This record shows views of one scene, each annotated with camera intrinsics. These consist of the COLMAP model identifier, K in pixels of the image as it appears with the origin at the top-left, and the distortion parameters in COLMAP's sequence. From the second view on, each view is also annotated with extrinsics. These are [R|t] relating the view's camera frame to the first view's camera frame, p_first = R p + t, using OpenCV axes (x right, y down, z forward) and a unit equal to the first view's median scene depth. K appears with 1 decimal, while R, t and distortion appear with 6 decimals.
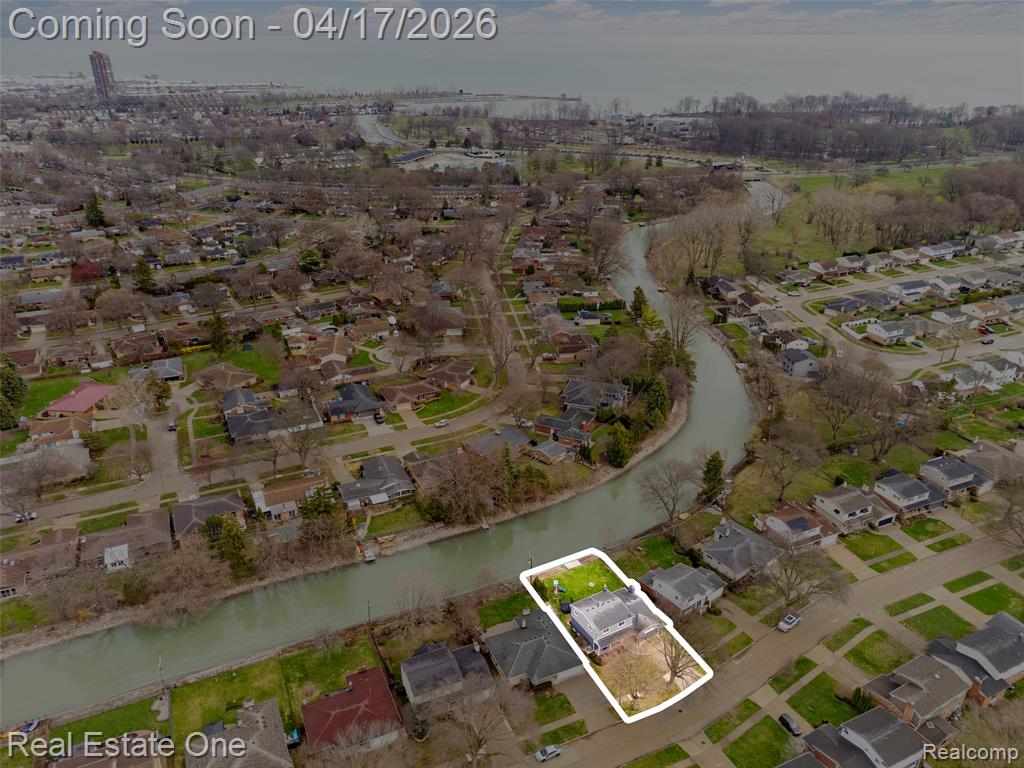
lens RADIAL K [[758.5, 0, 512.0], [0, 758.5, 384.0], [0, 0, 1]] dist [0.049148, -0.065654]
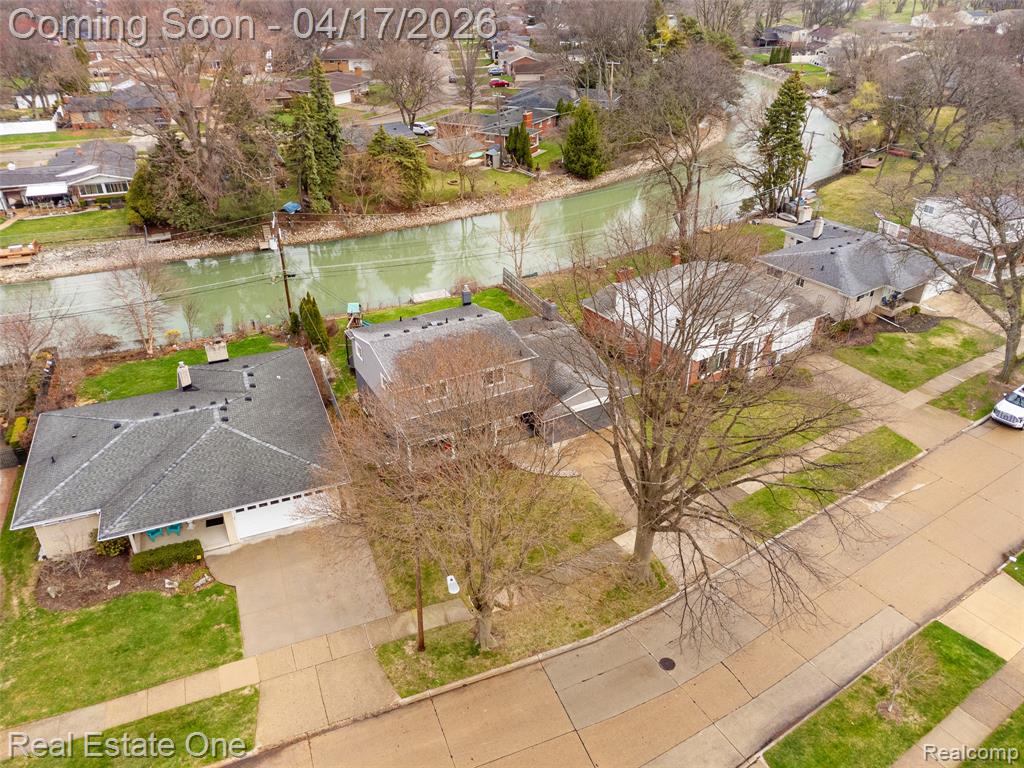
lens RADIAL K [[758.5, 0, 512.0], [0, 758.5, 384.0], [0, 0, 1]] dist [0.049148, -0.065654]
pose [[0.999185, 0.018315, -0.035966, 0.151666], [-0.015233, 0.996334, 0.084177, 0.271493], [0.037376, -0.083561, 0.995802, 0.649473]]
